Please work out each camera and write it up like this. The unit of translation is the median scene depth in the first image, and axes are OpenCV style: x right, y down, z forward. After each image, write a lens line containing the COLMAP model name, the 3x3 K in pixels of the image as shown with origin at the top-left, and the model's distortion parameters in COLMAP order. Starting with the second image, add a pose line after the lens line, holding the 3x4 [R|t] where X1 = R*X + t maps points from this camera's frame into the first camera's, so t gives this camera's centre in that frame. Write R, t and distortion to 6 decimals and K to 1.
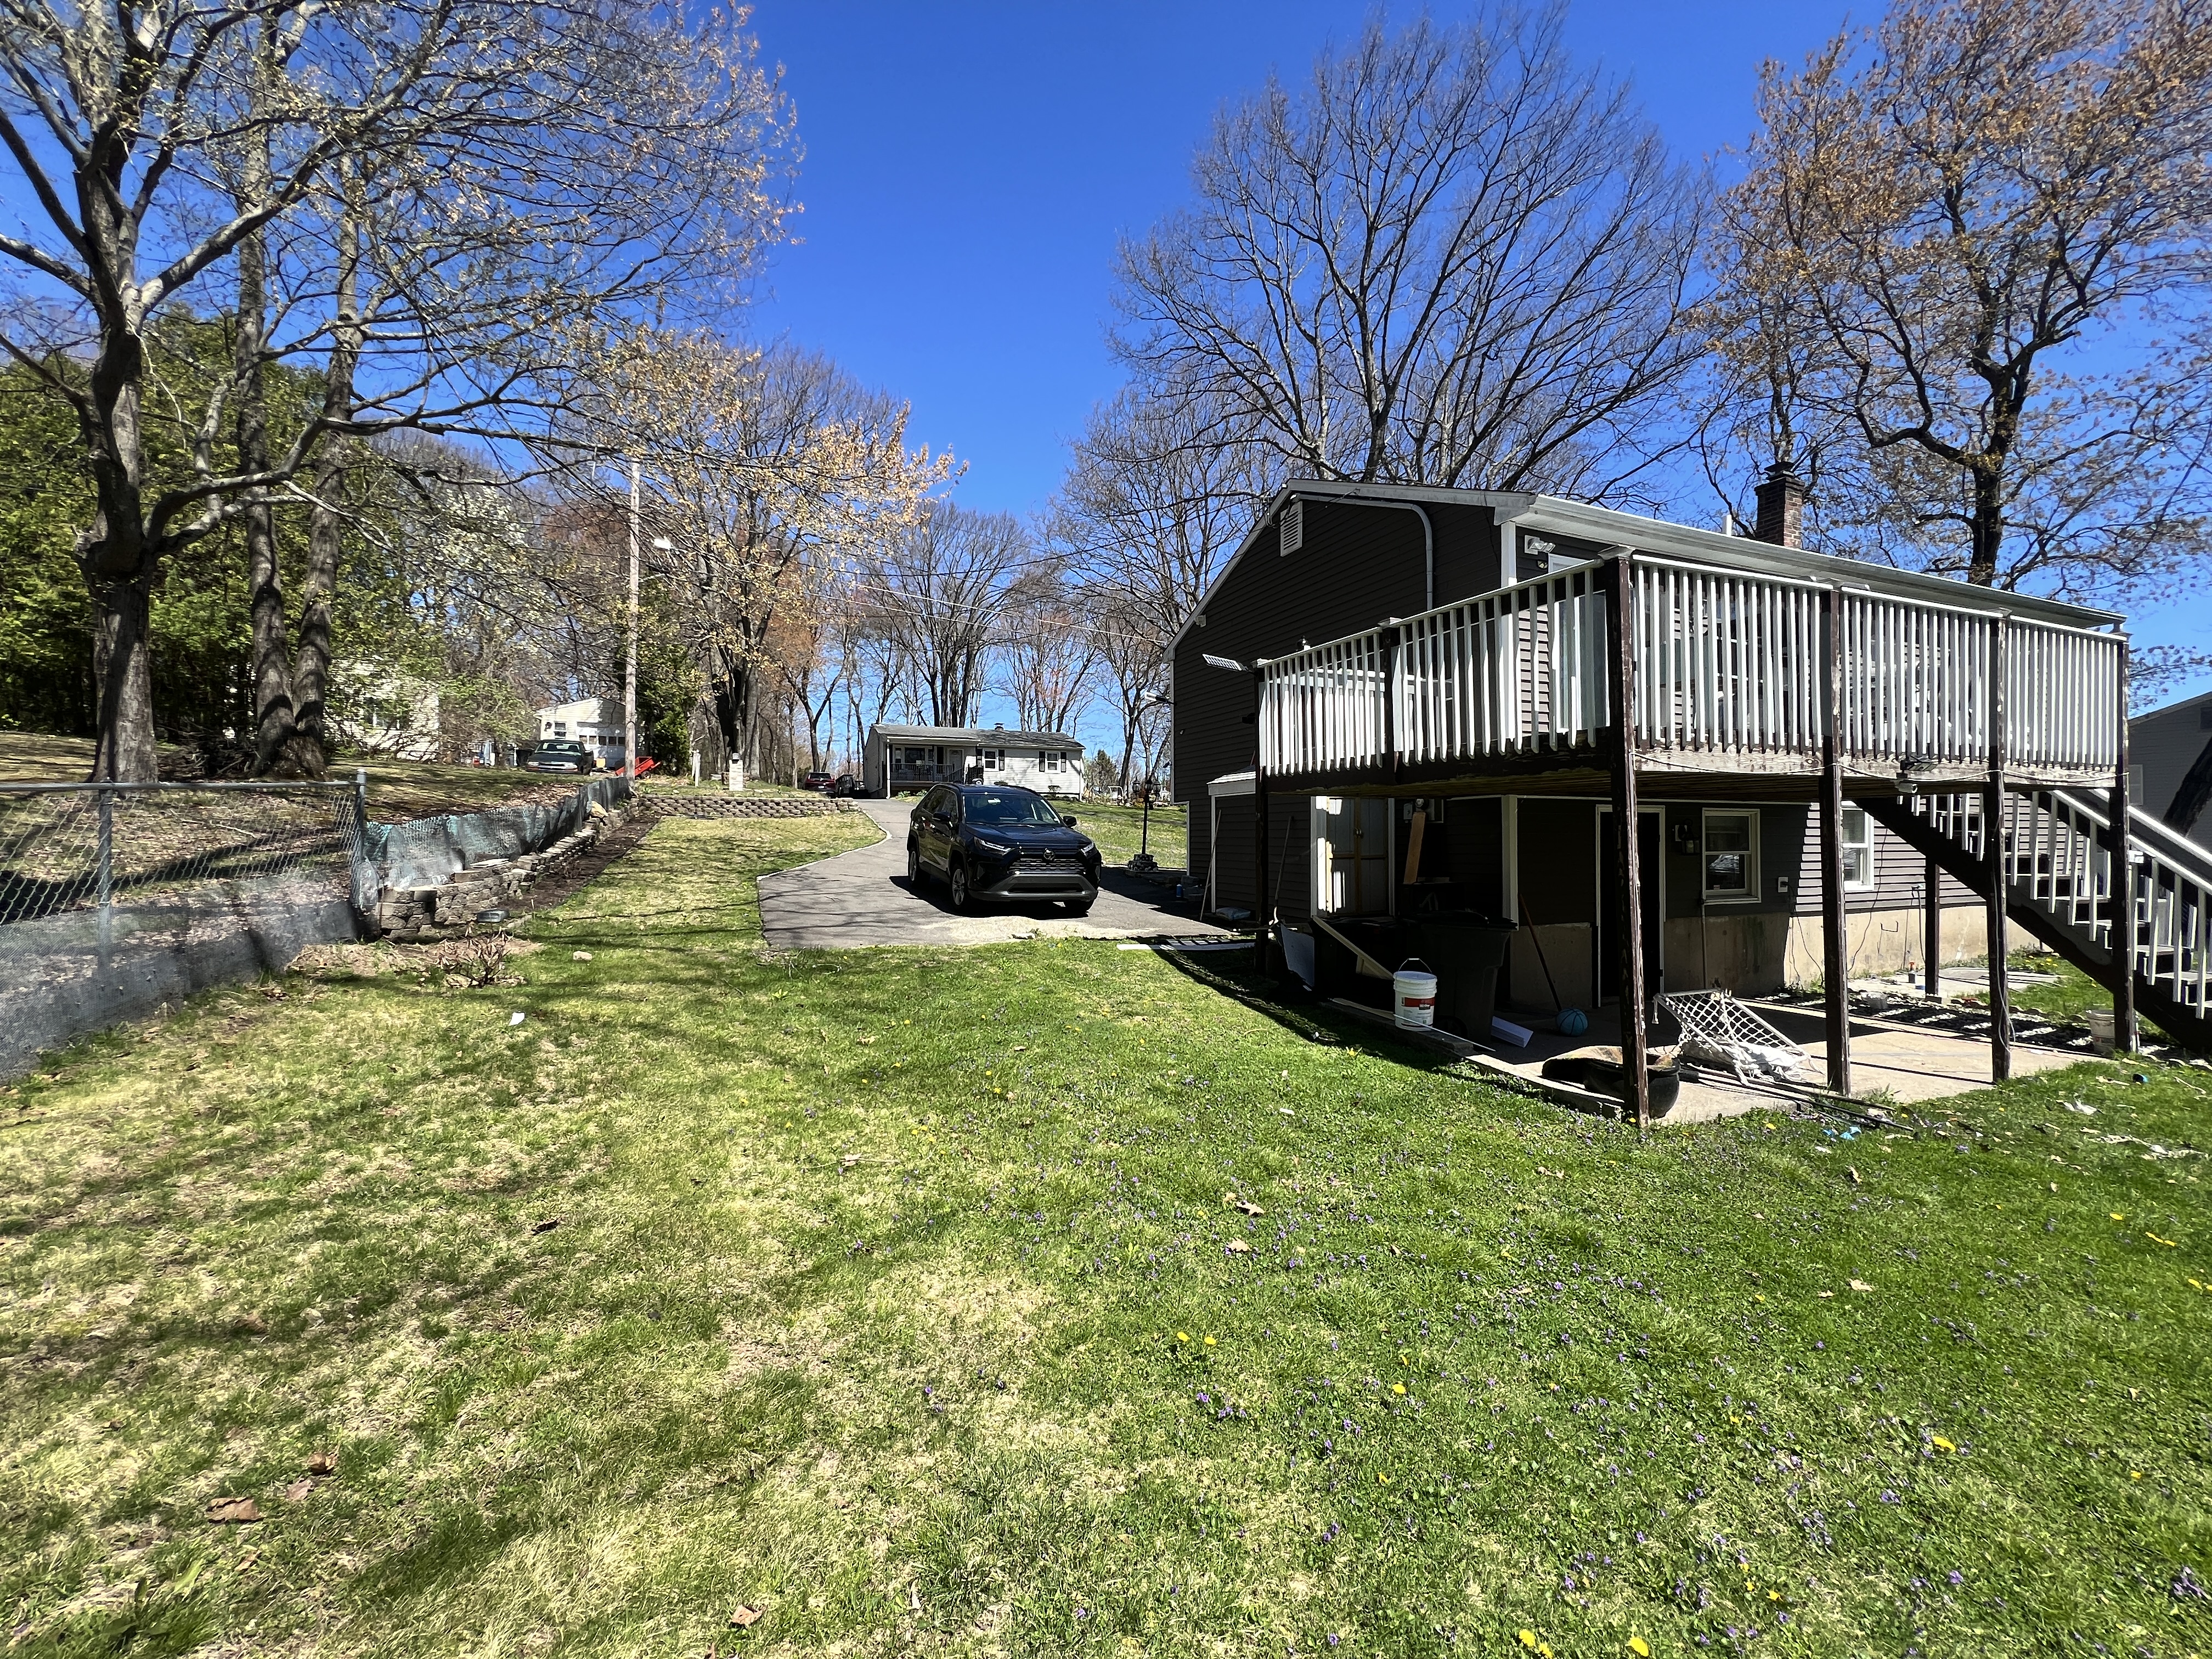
lens RADIAL K [[886.6, 0, 1106.0], [0, 886.6, 829.5], [0, 0, 1]] dist [-0.002961, -0.000277]
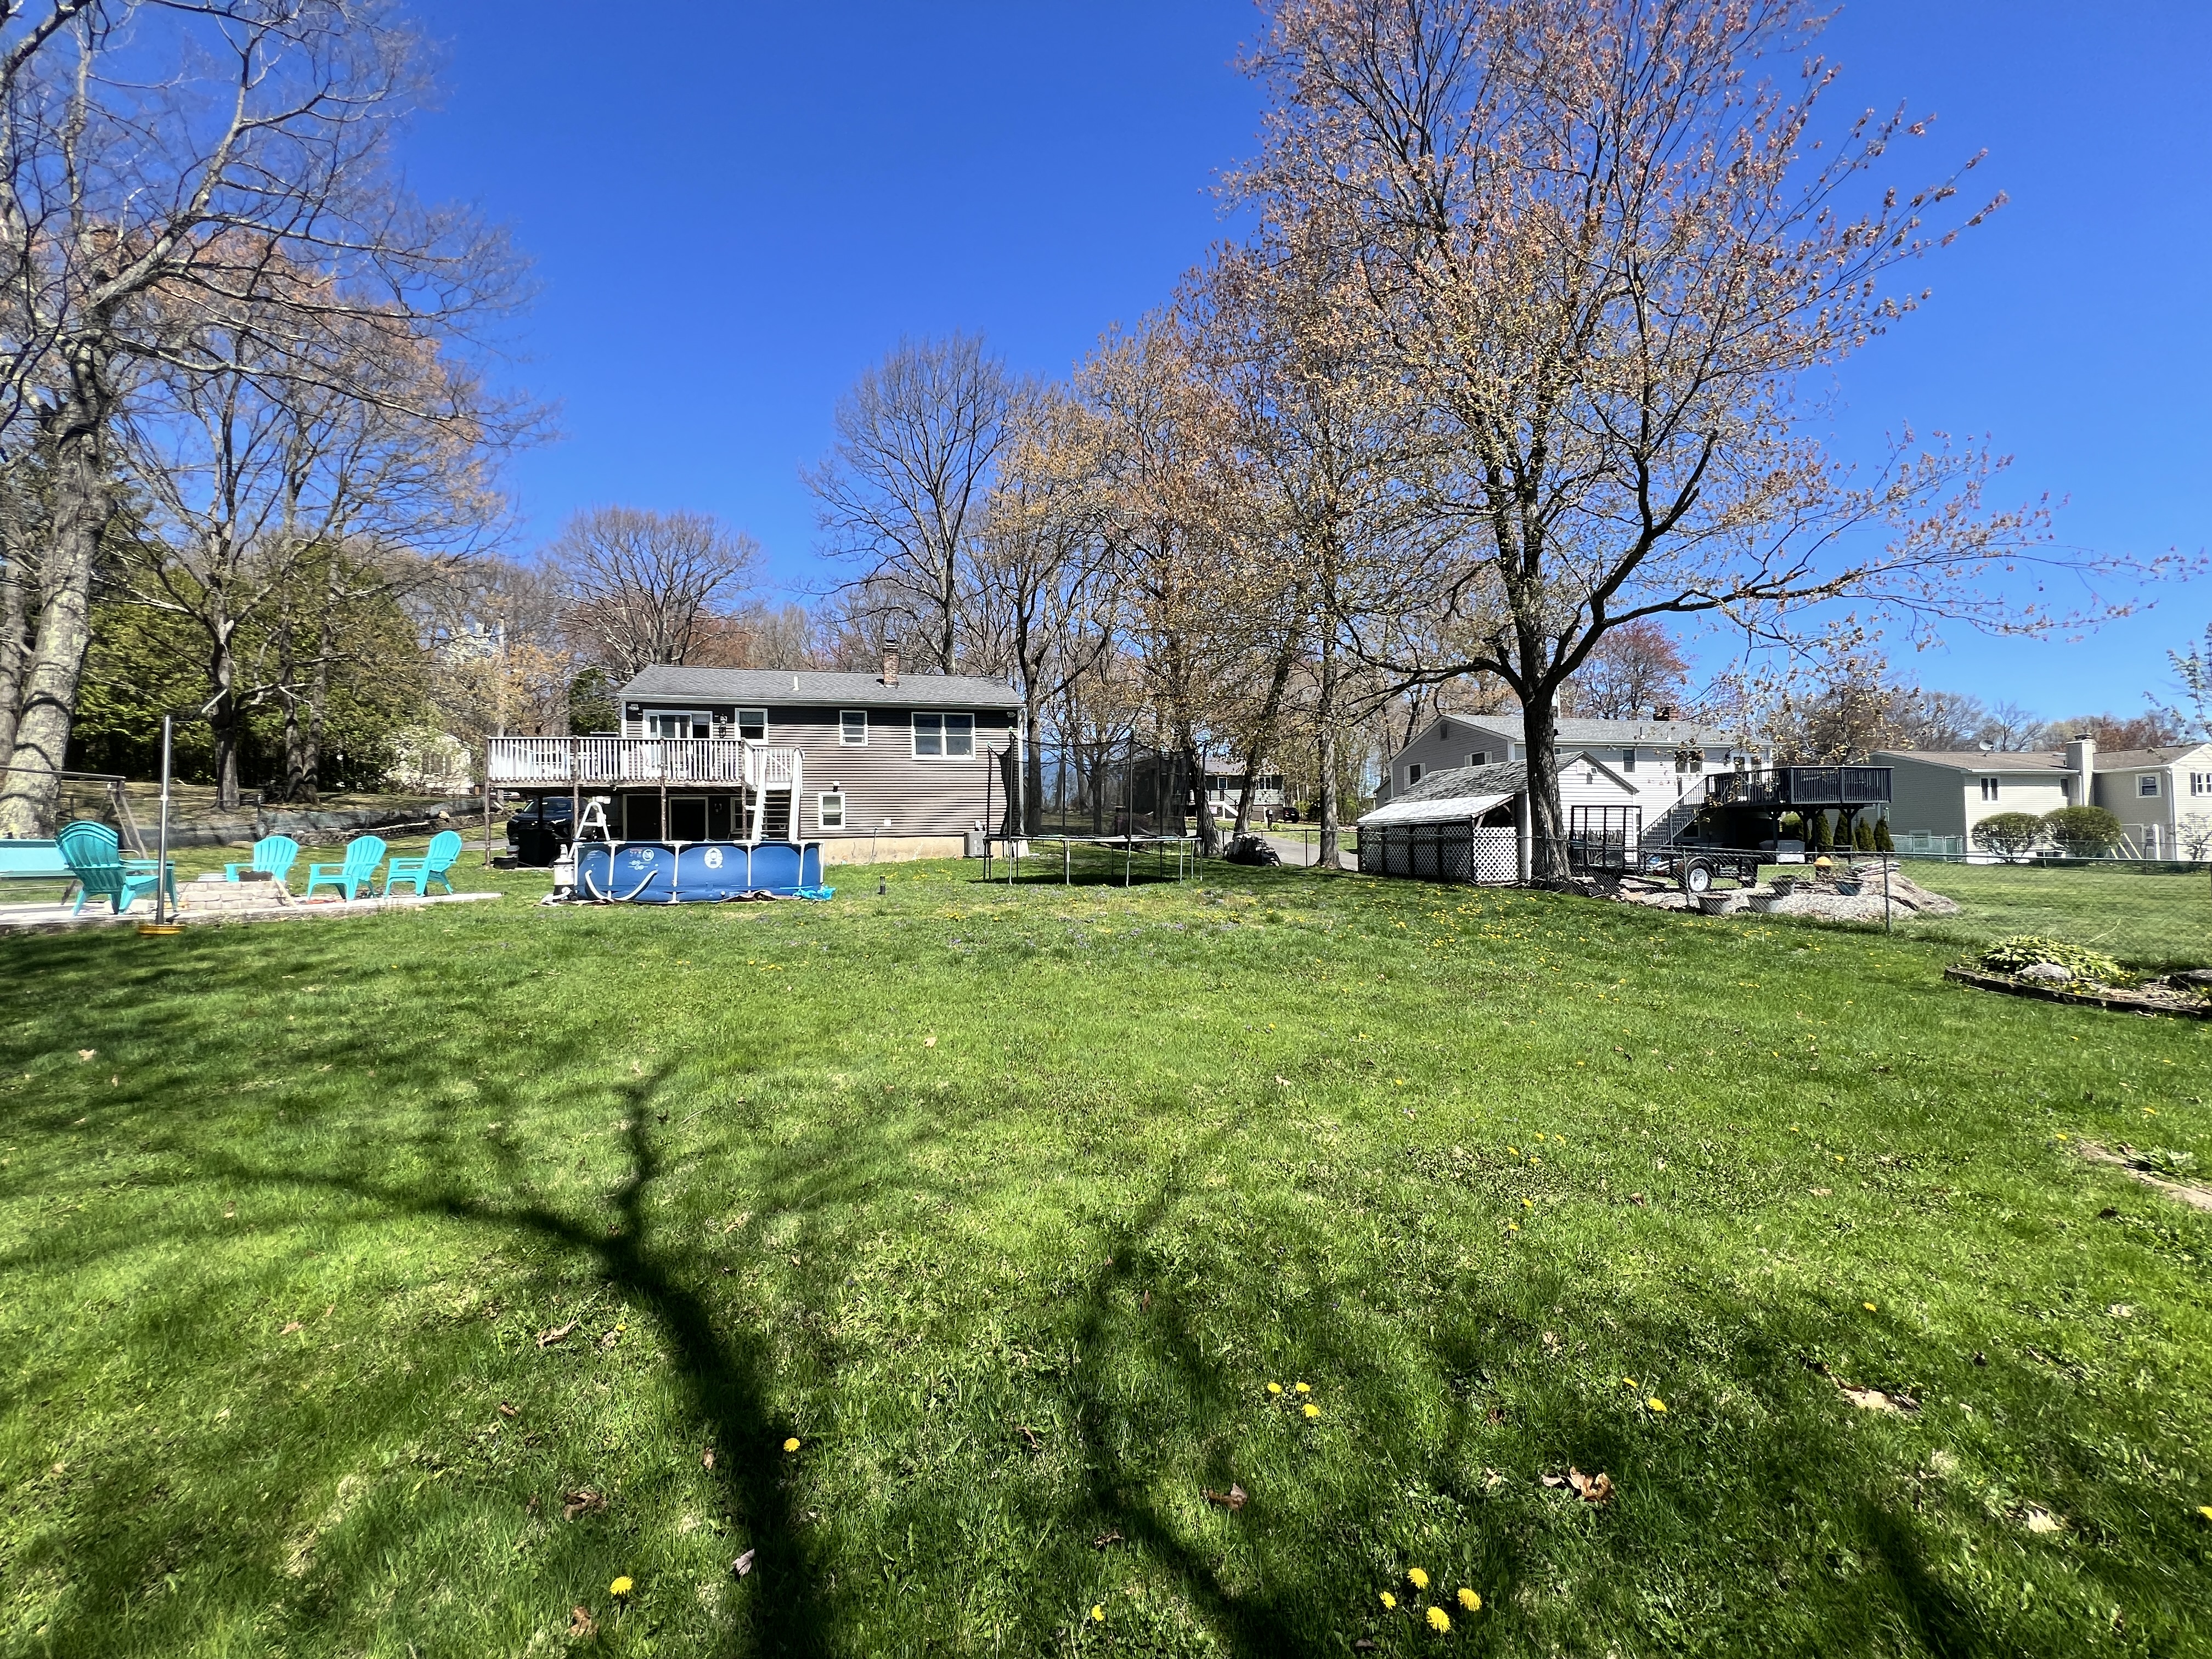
lens RADIAL K [[886.4, 0, 1104.3], [0, 886.4, 832.5], [0, 0, 1]] dist [-0.000369, 0.000485]
pose [[0.991251, -0.023605, -0.129863, 1.855269], [0.021811, 0.999646, -0.015218, 0.128031], [0.130177, 0.012253, 0.991415, -1.296003]]
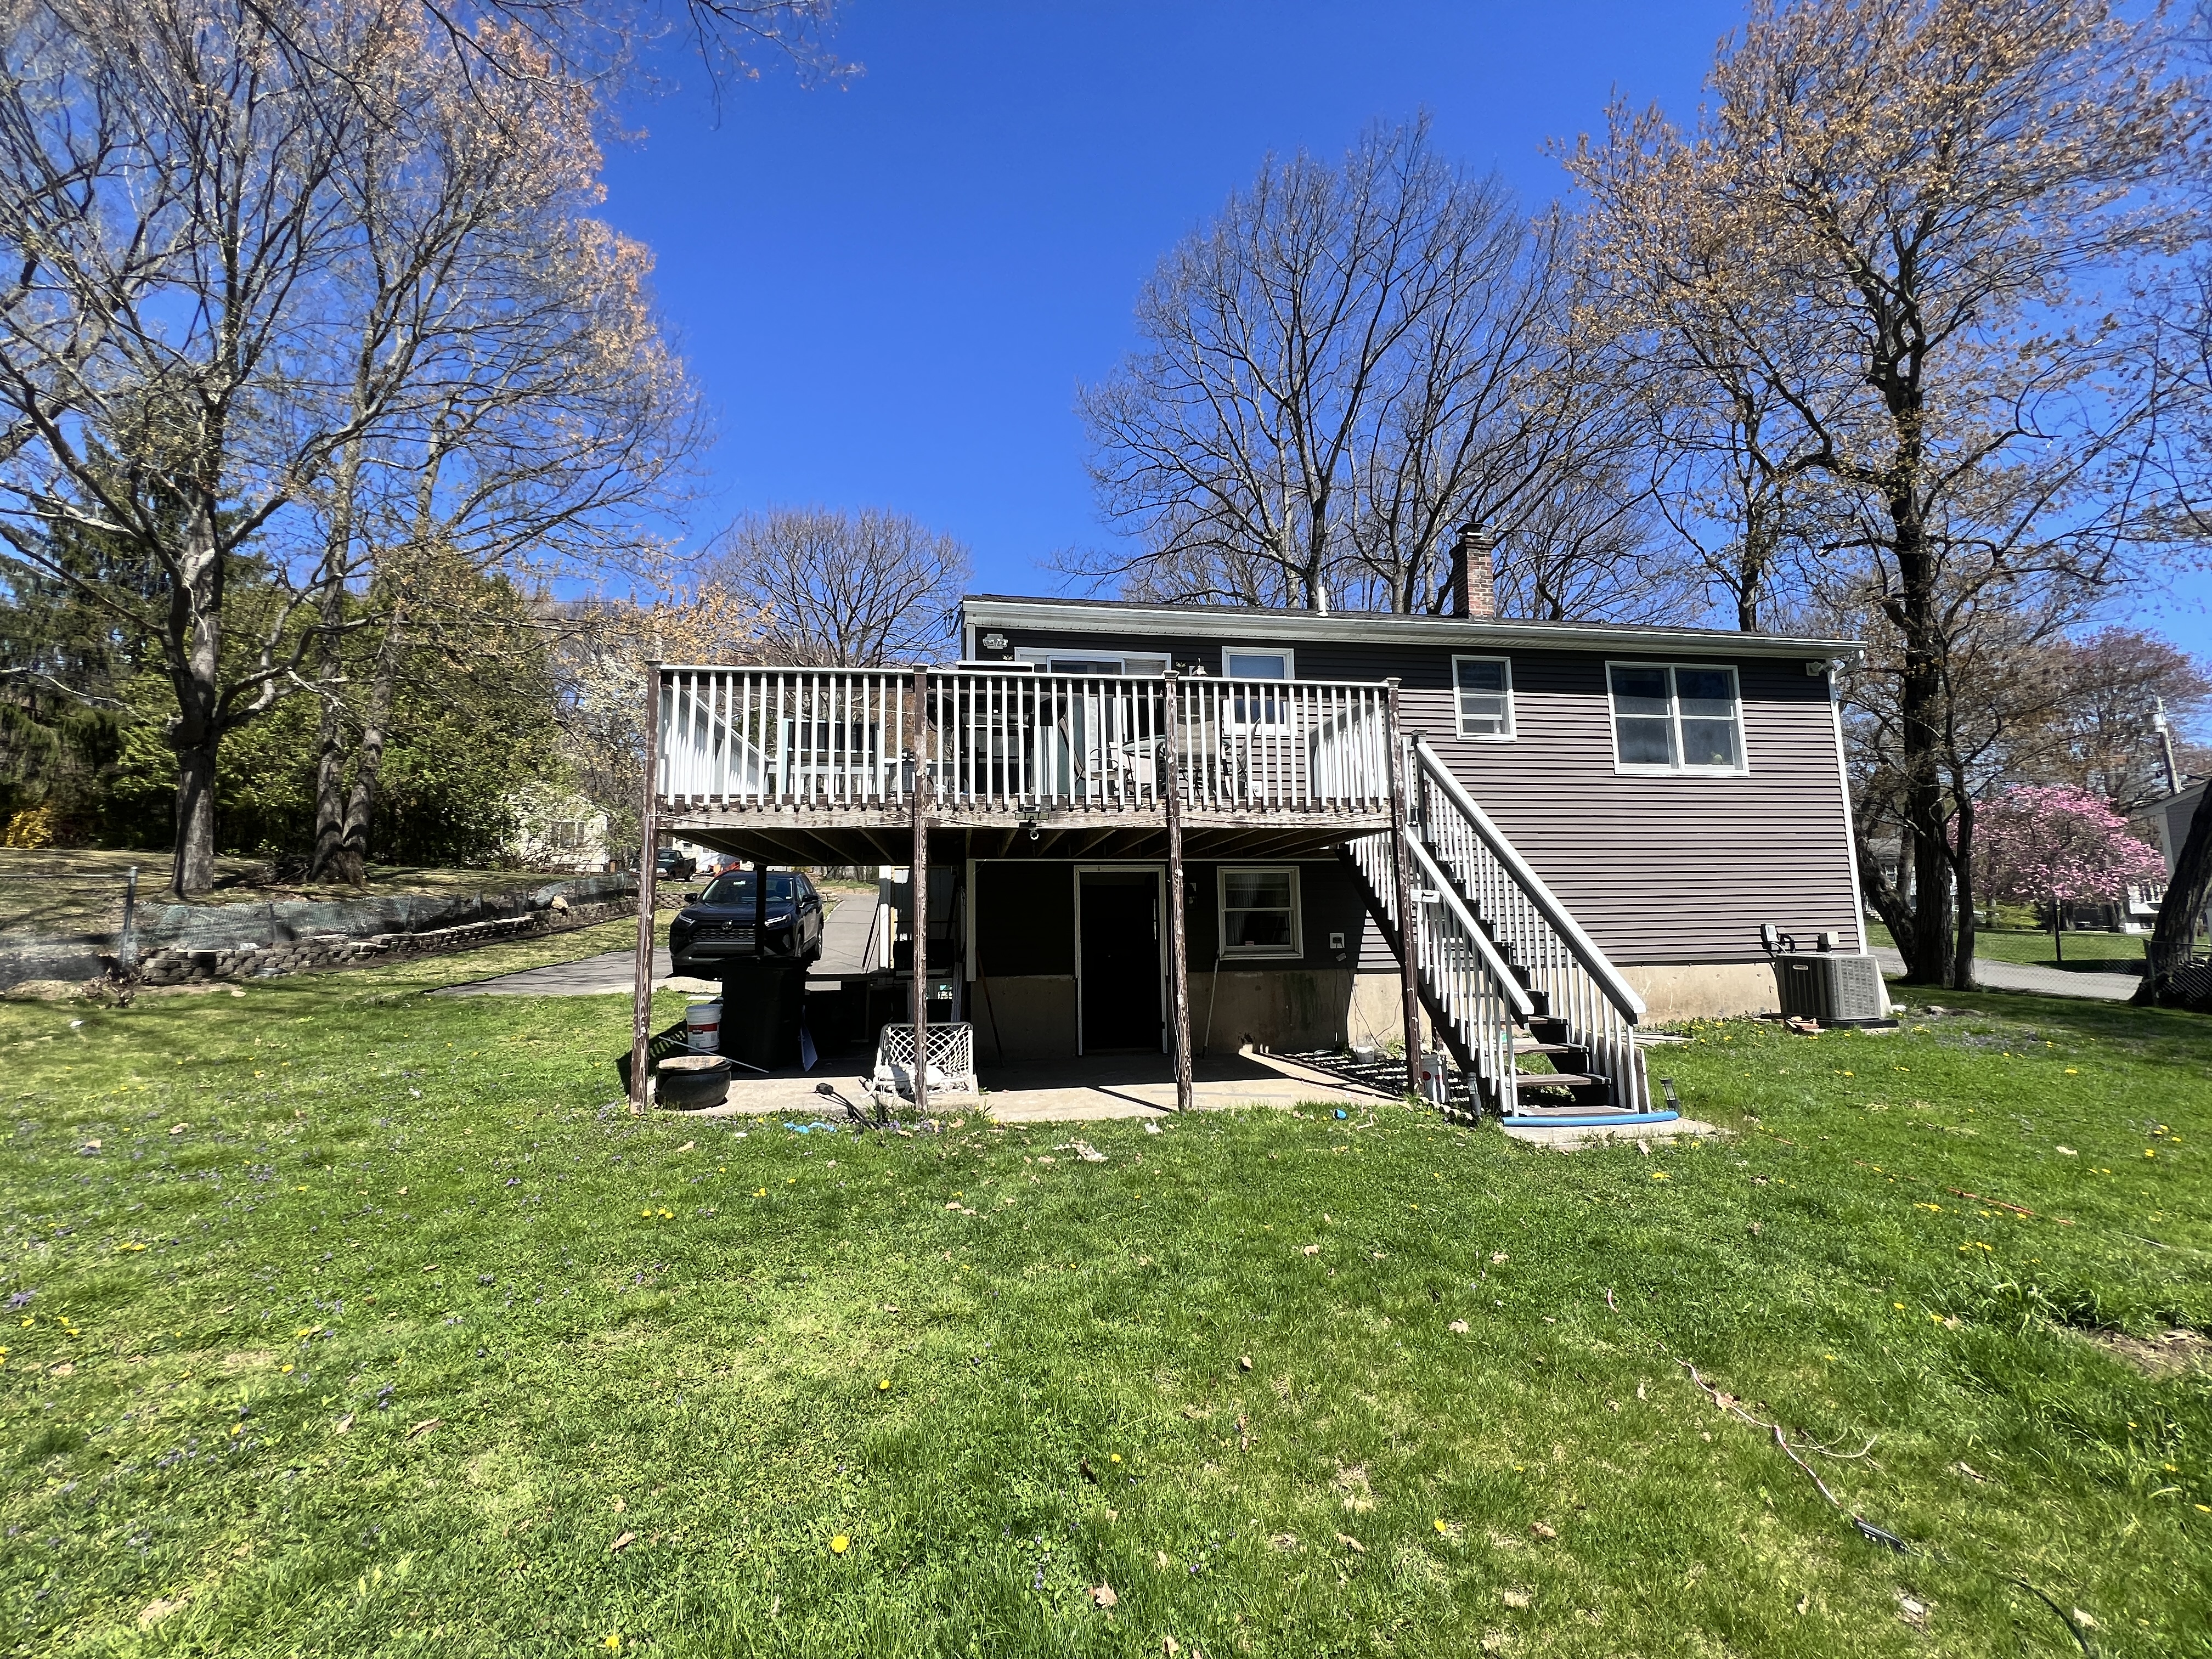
lens RADIAL K [[886.4, 0, 1104.3], [0, 886.4, 832.5], [0, 0, 1]] dist [-0.000369, 0.000485]
pose [[0.971406, -0.042008, -0.233677, 0.696748], [0.017073, 0.994034, -0.107725, 0.040751], [0.236808, 0.100655, 0.966328, -0.045749]]
